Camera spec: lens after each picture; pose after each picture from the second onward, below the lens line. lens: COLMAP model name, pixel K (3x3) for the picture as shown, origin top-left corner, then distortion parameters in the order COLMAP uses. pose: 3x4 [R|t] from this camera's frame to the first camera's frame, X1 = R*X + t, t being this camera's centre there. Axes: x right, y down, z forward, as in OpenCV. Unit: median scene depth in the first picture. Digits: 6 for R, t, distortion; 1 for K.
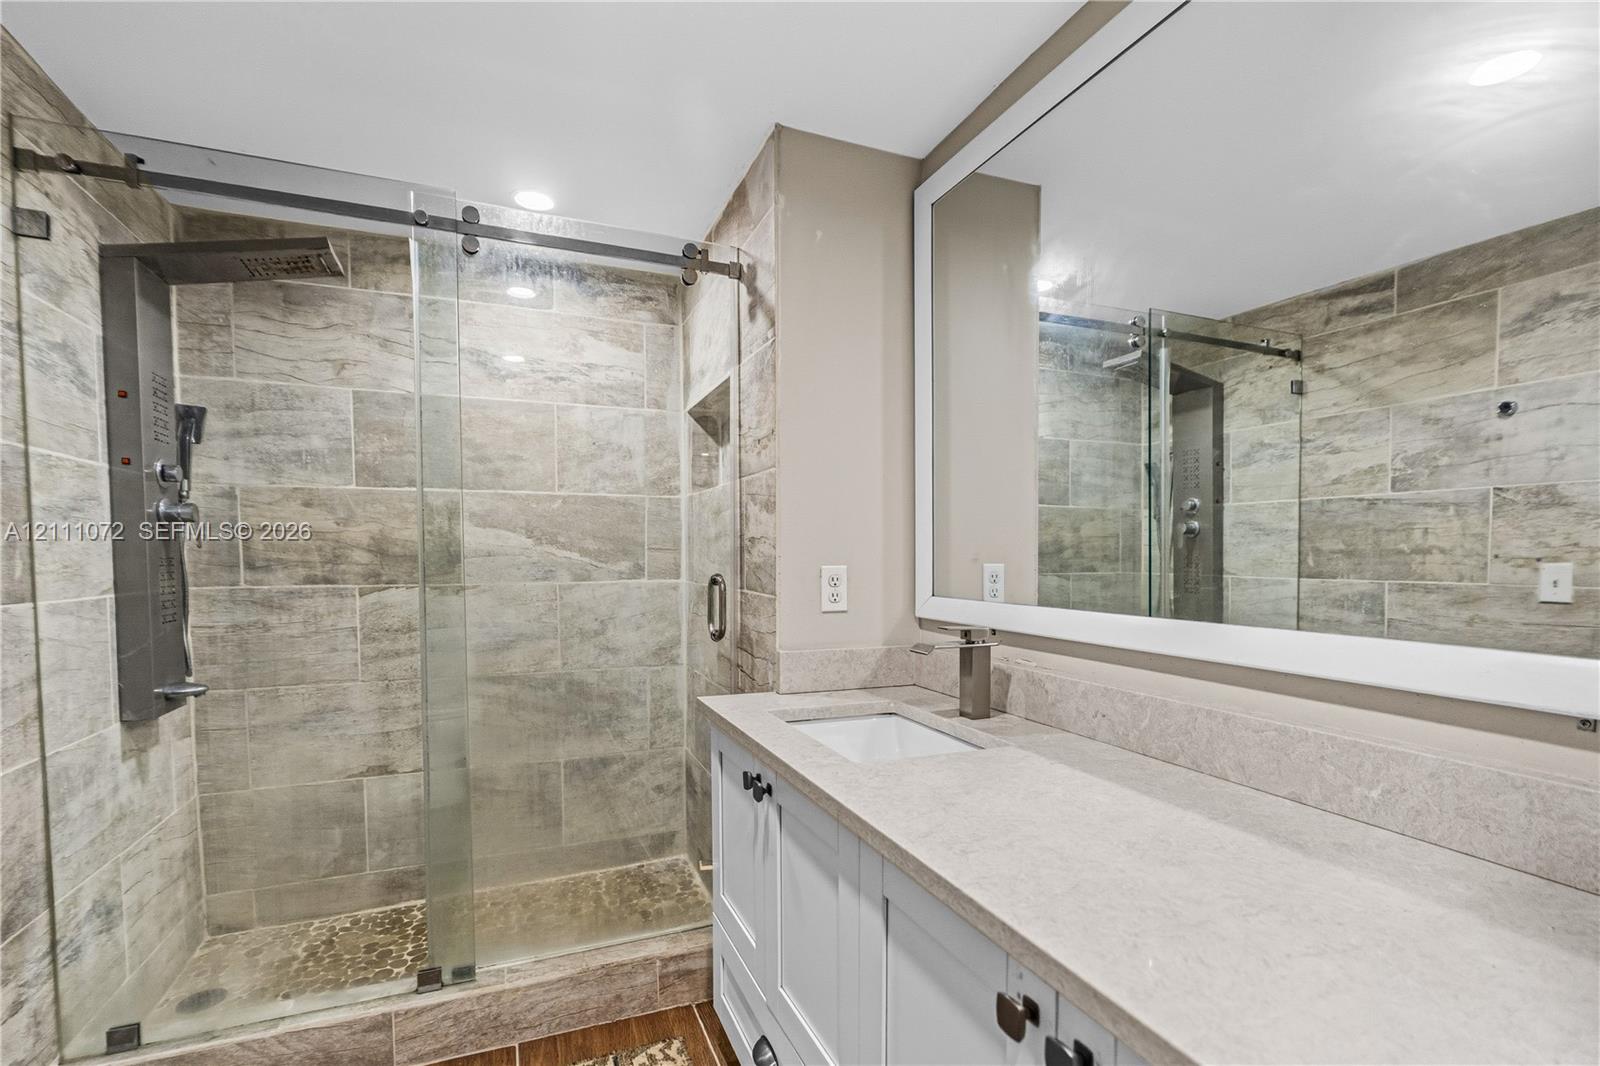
lens RADIAL K [[722.6, 0, 800.8], [0, 722.6, 585.7], [0, 0, 1]] dist [-0.004021, 0.000899]
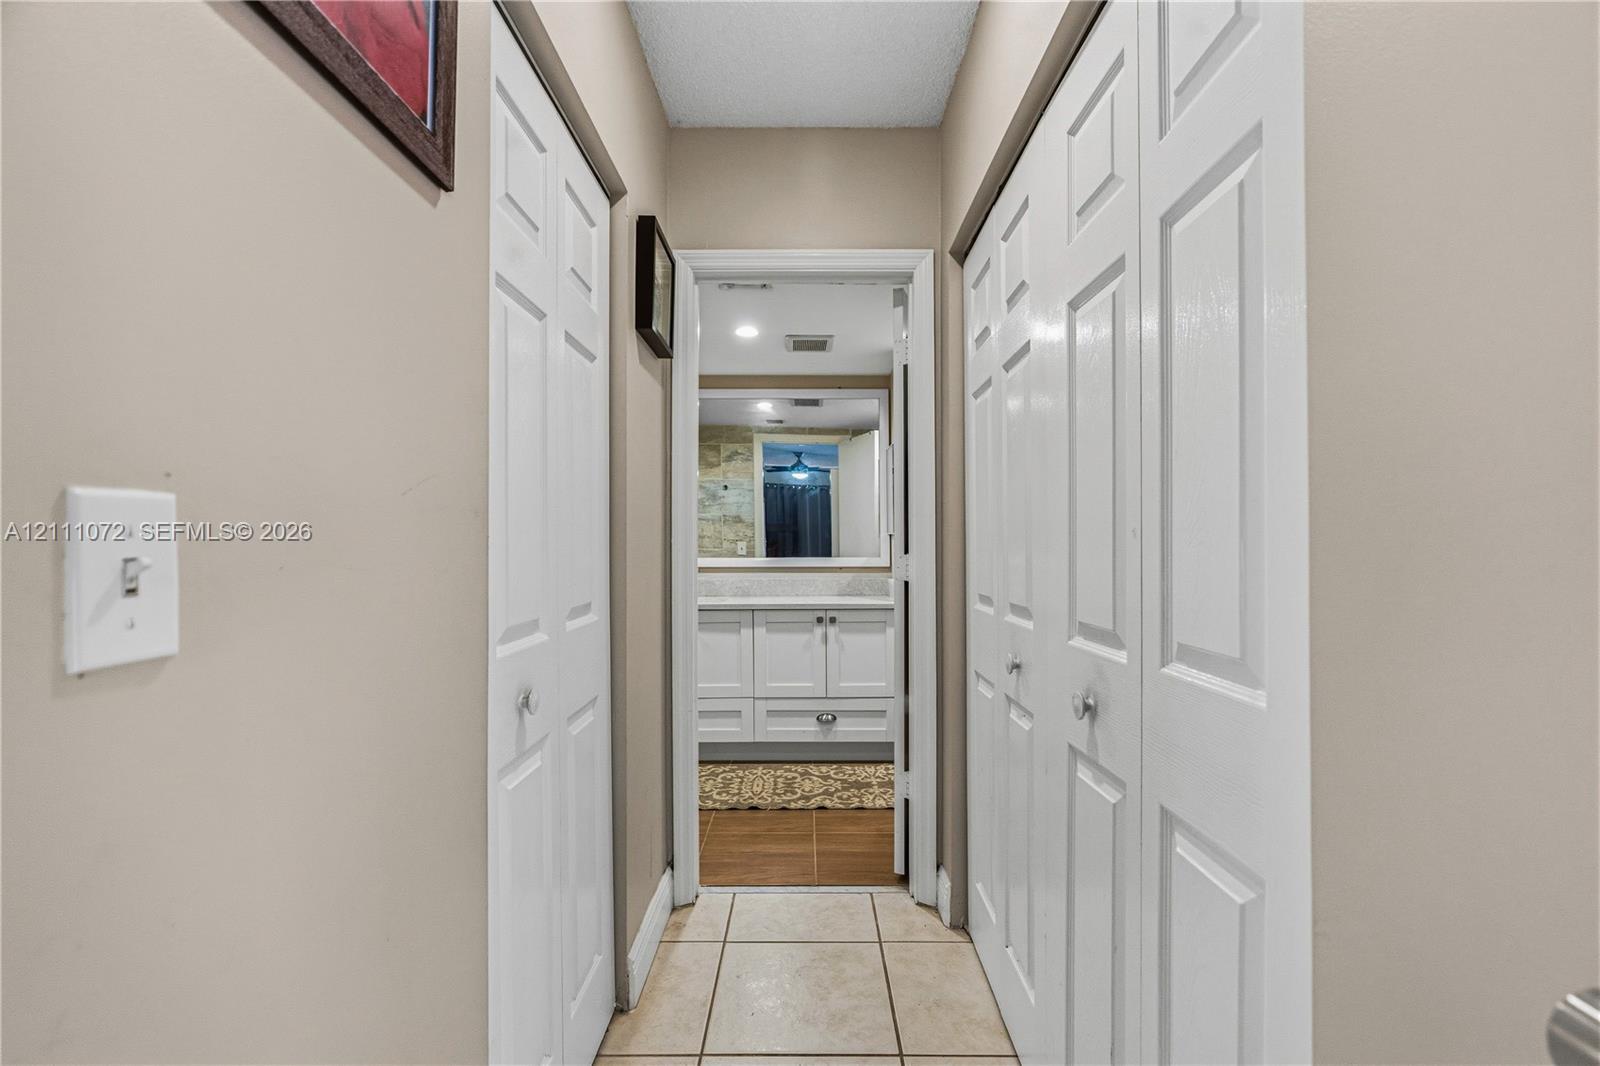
lens RADIAL K [[723.4, 0, 798.3], [0, 723.4, 539.2], [0, 0, 1]] dist [-0.003722, 0.000299]
pose [[0.384806, -0.007792, 0.922965, -1.475693], [0.044616, 0.998952, -0.010168, -0.000199], [-0.921919, 0.045092, 0.384750, -0.335390]]
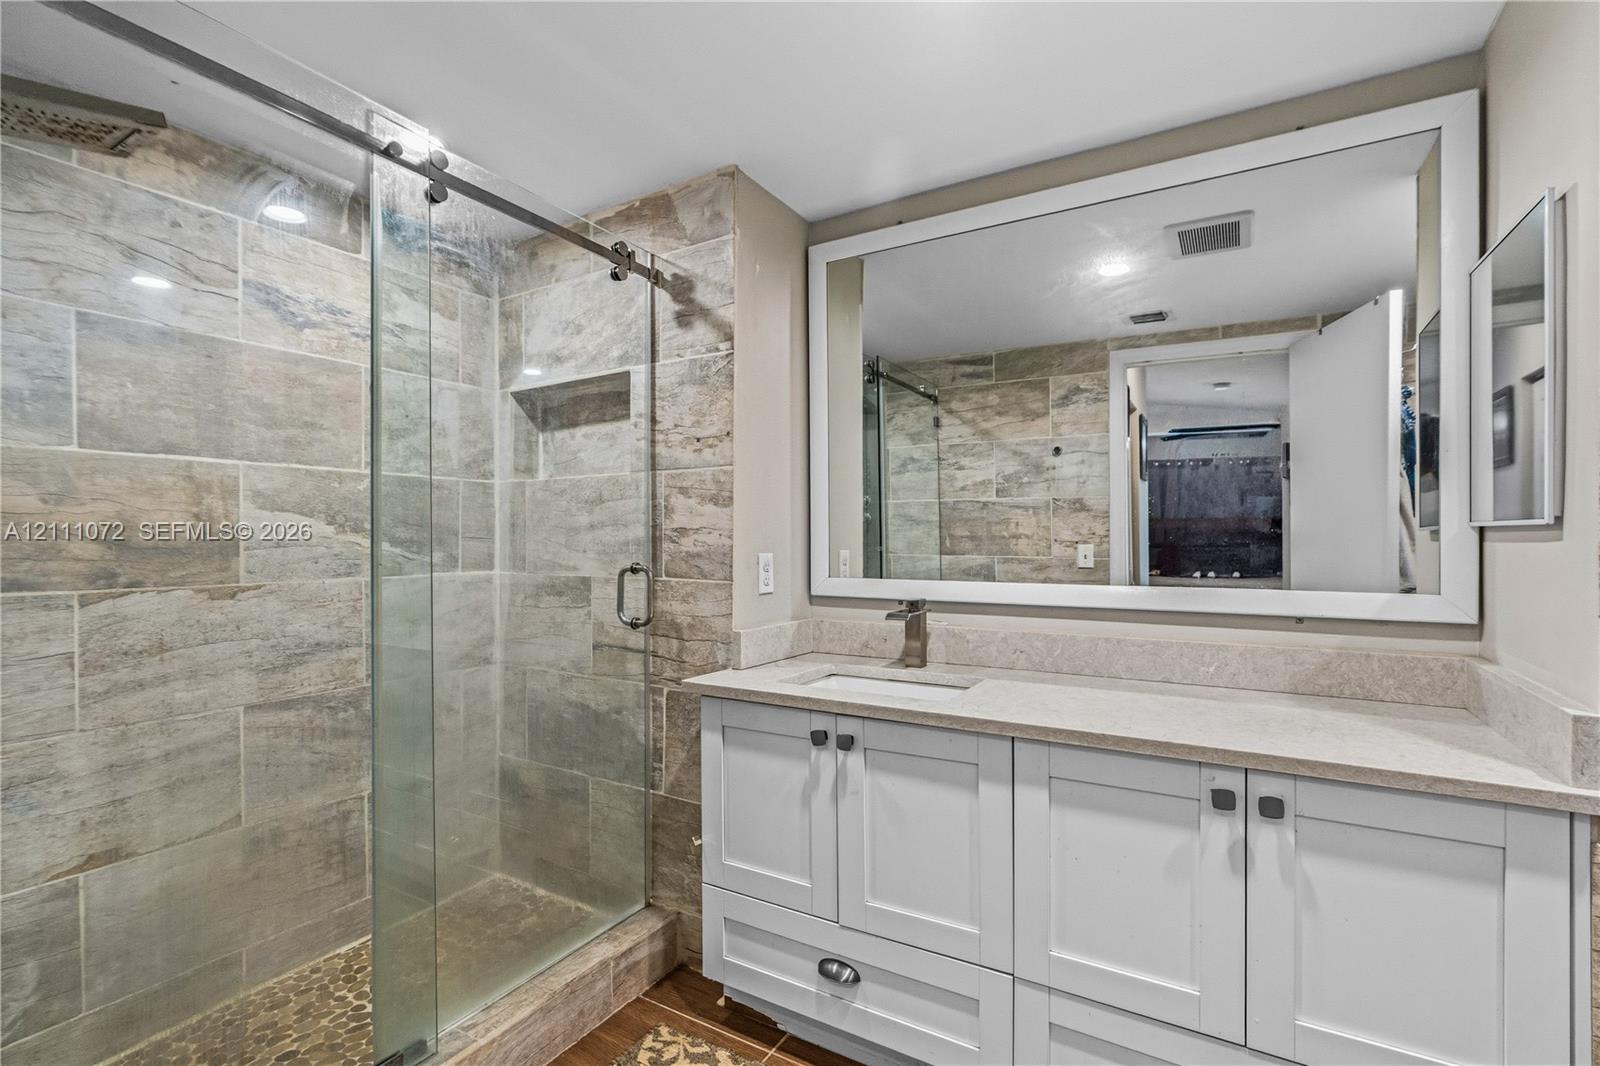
lens RADIAL K [[715.6, 0, 804.8], [0, 715.6, 533.5], [0, 0, 1]] dist [-0.005224, 0.000840]
pose [[0.804282, -0.000018, 0.594247, -0.437748], [0.027089, 0.998962, -0.036632, -0.011683], [-0.593630, 0.045560, 0.803448, 0.035695]]
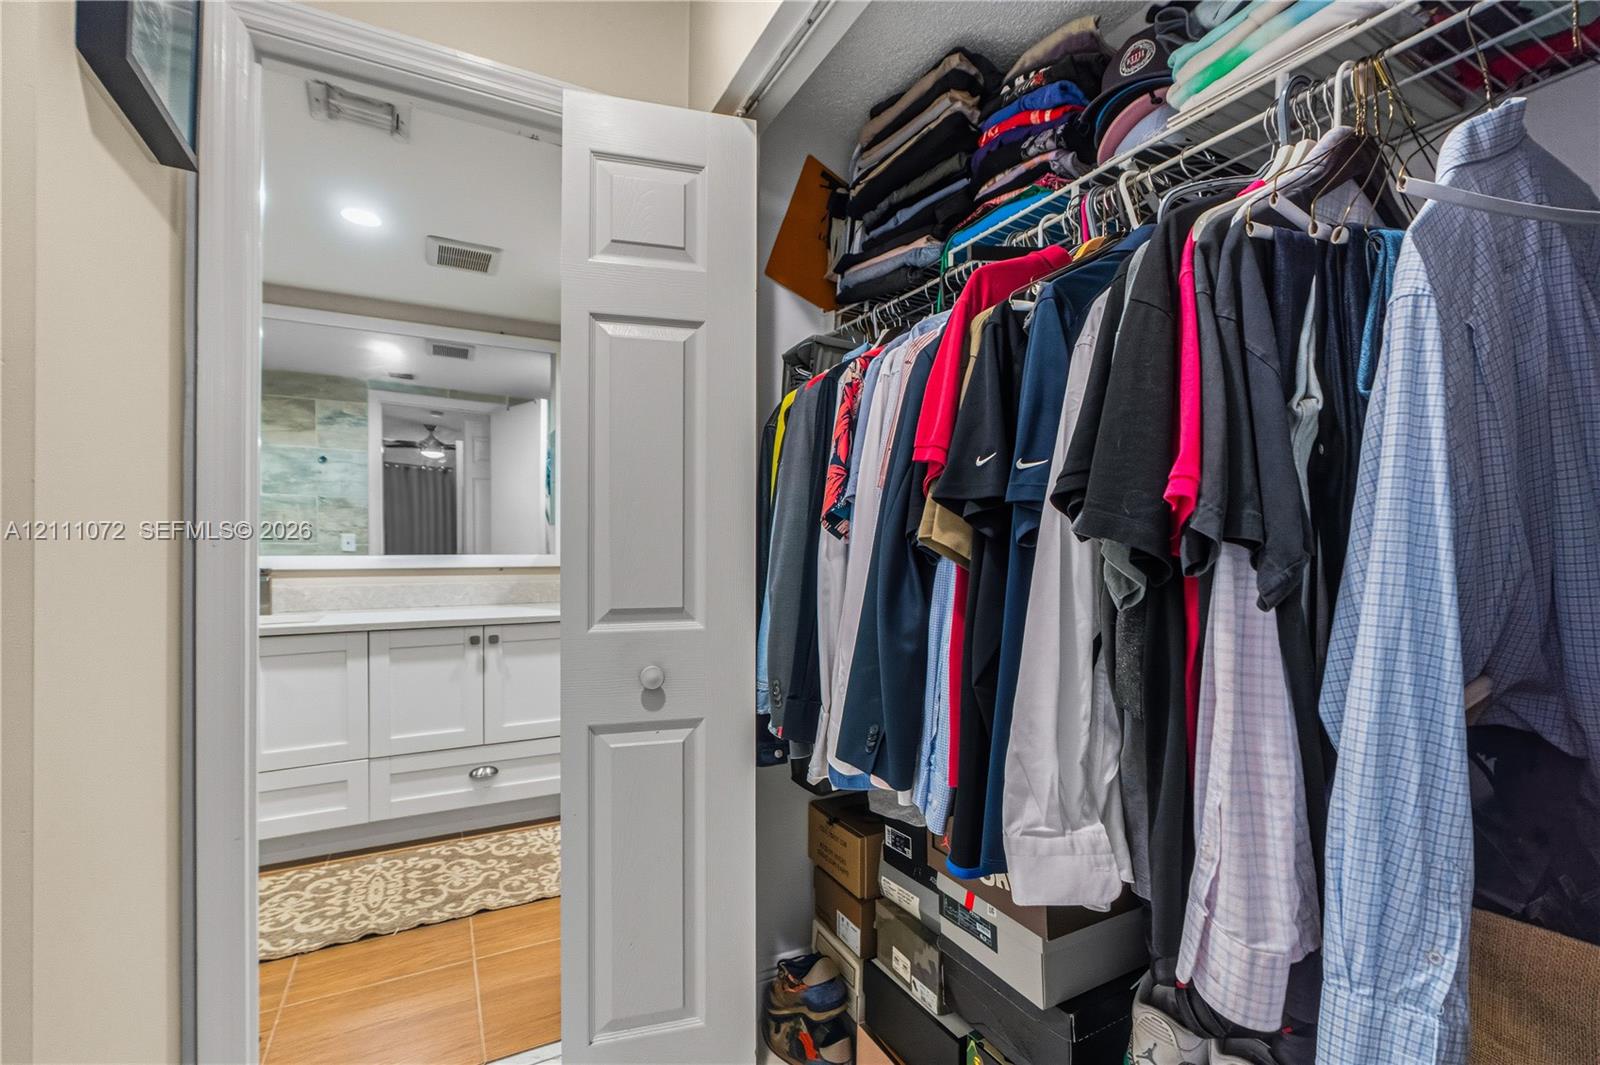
lens RADIAL K [[712.8, 0, 805.5], [0, 712.8, 546.8], [0, 0, 1]] dist [-0.002692, 0.000311]
pose [[-0.098618, -0.019895, 0.994927, -1.157410], [0.030896, 0.999257, 0.023044, 0.002745], [-0.994646, 0.033012, -0.097930, -0.168402]]
